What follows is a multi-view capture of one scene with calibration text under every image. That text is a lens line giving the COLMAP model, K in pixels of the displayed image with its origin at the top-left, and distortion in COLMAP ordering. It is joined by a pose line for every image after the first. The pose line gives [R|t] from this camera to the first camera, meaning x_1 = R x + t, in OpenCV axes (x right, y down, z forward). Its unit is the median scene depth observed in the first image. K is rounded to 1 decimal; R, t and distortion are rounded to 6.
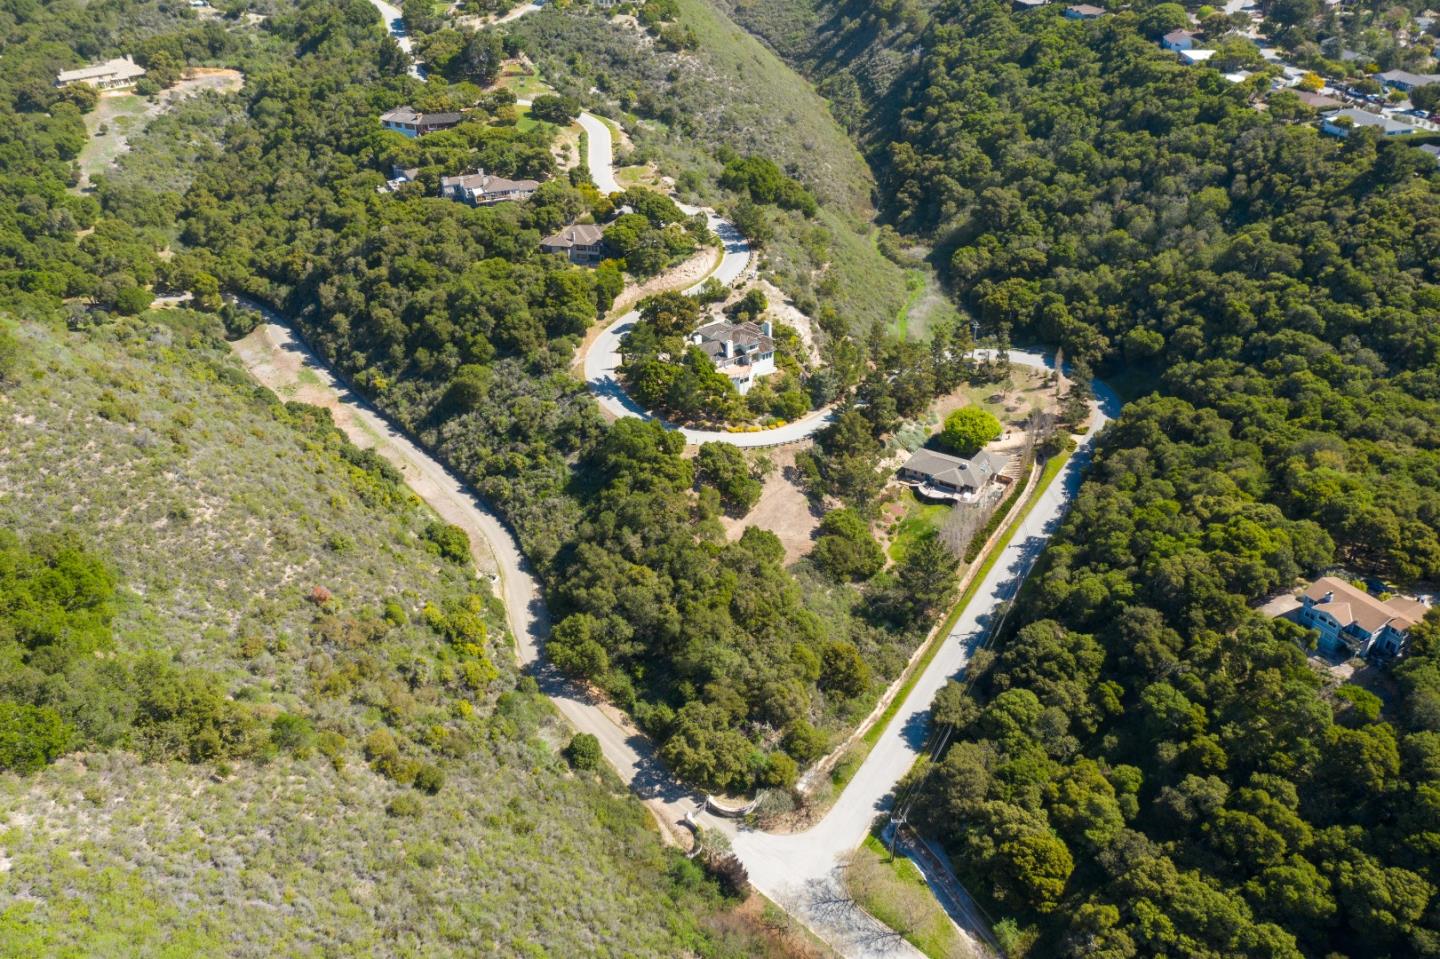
lens RADIAL K [[1134.9, 0, 714.2], [0, 1134.9, 473.0], [0, 0, 1]] dist [-0.007886, -0.000384]
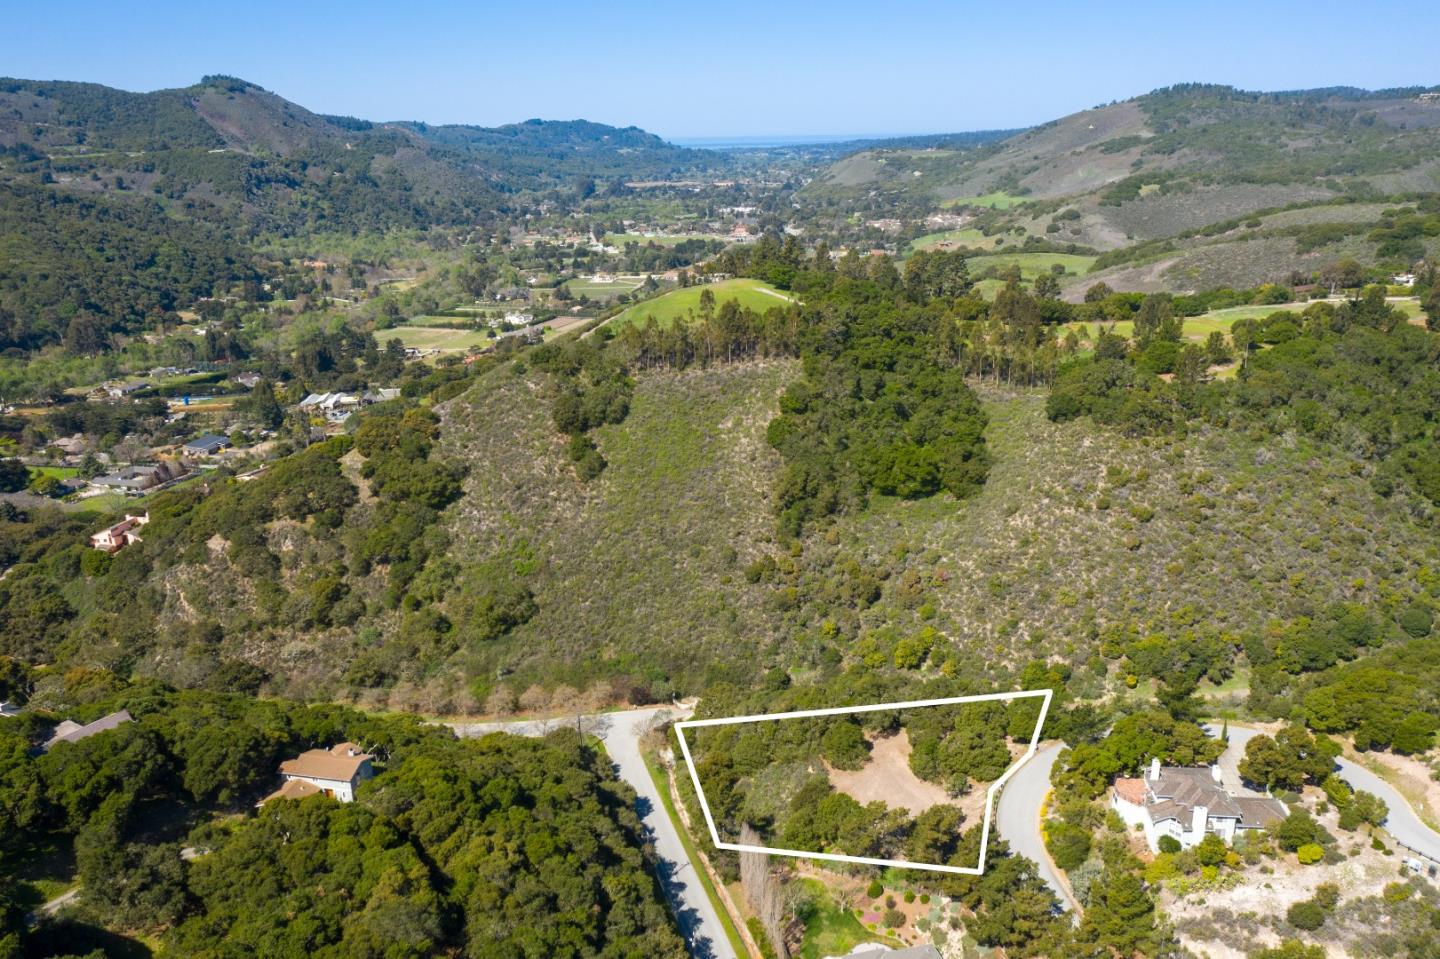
lens RADIAL K [[1134.9, 0, 714.2], [0, 1134.9, 473.0], [0, 0, 1]] dist [-0.007886, -0.000384]
pose [[-0.666482, 0.246884, -0.703456, 0.735549], [-0.340790, 0.738333, 0.582002, -0.636774], [0.663071, 0.627625, -0.407950, 1.087220]]
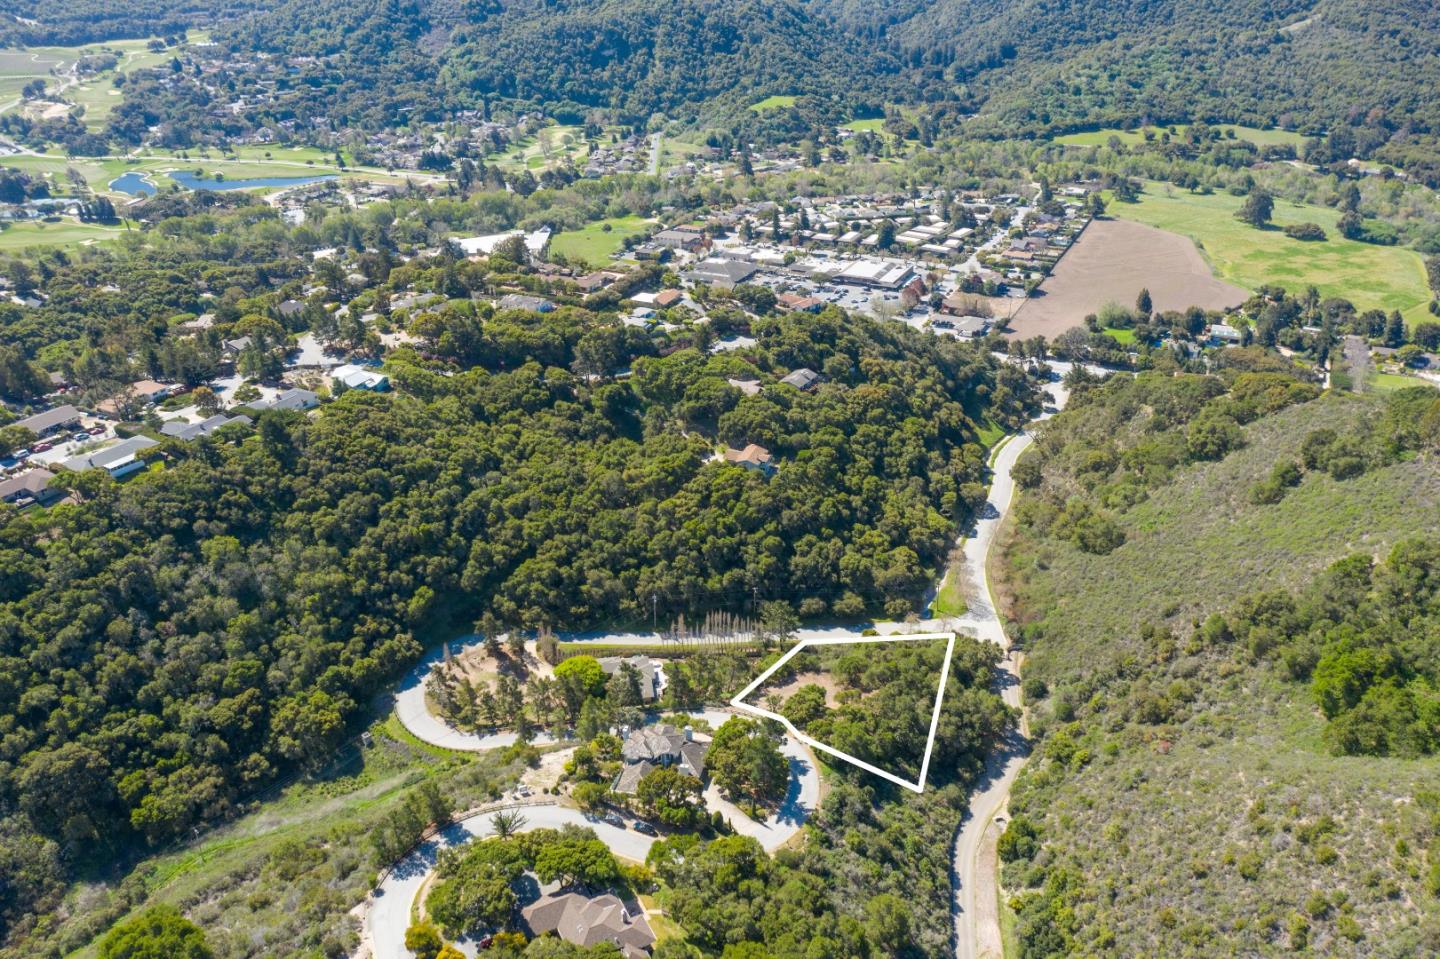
lens RADIAL K [[1134.9, 0, 714.2], [0, 1134.9, 473.0], [0, 0, 1]] dist [-0.007886, -0.000384]
pose [[-0.662314, -0.300933, 0.686134, -0.667394], [0.402964, 0.628976, 0.664838, -0.983339], [-0.631633, 0.716818, -0.295315, 1.224767]]
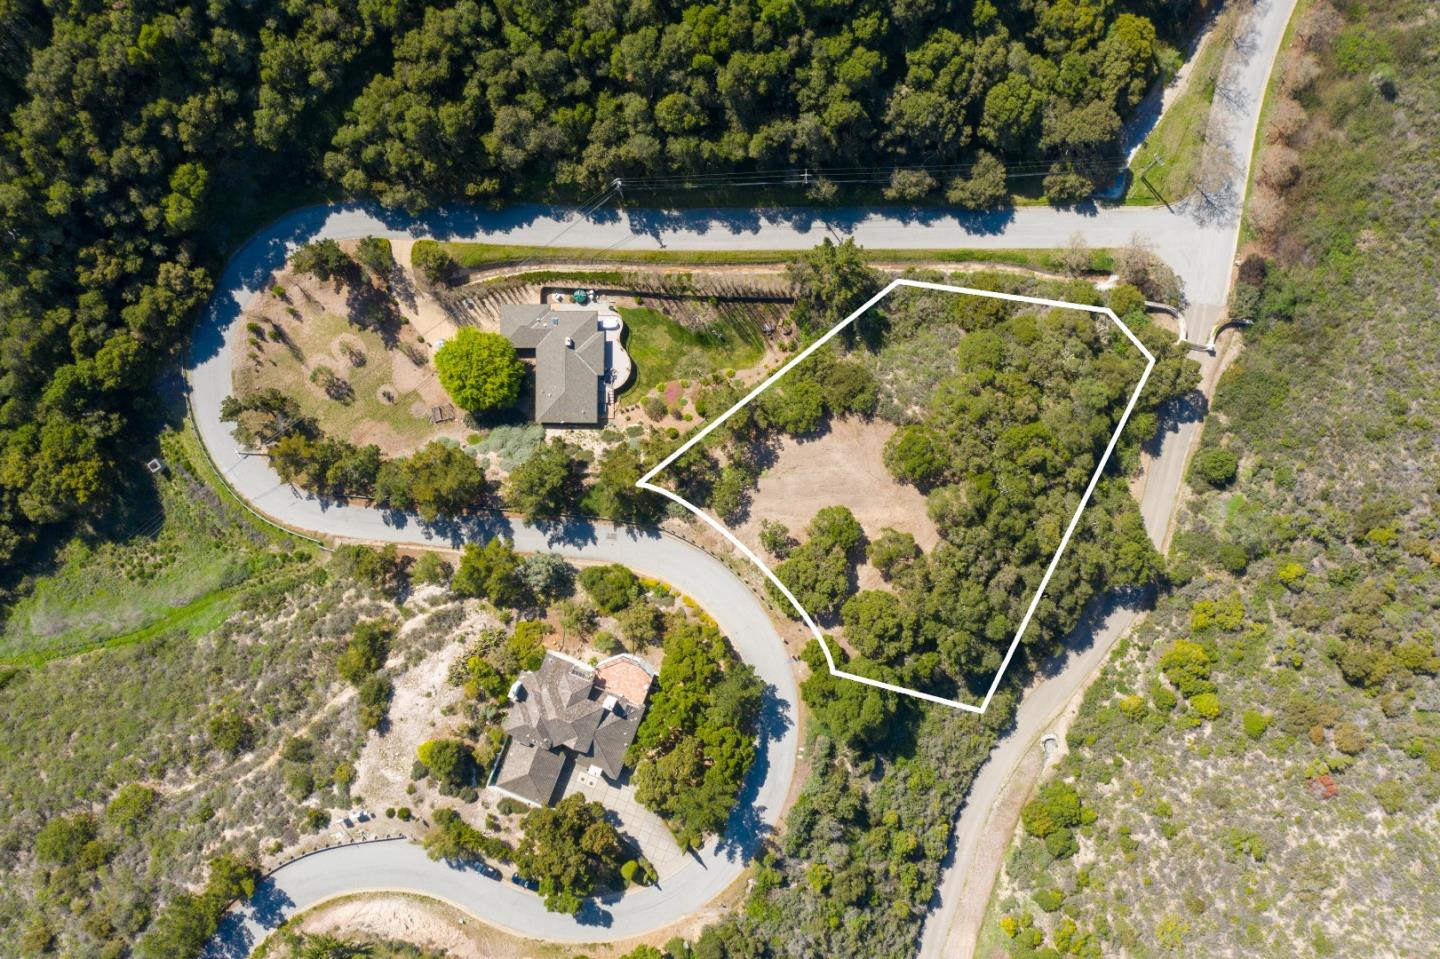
lens RADIAL K [[1134.9, 0, 714.2], [0, 1134.9, 473.0], [0, 0, 1]] dist [-0.007886, -0.000384]
pose [[-0.547011, -0.836419, 0.034392, 0.073991], [0.455311, -0.262792, 0.850666, -0.653595], [-0.702475, 0.480982, 0.524581, 0.614014]]
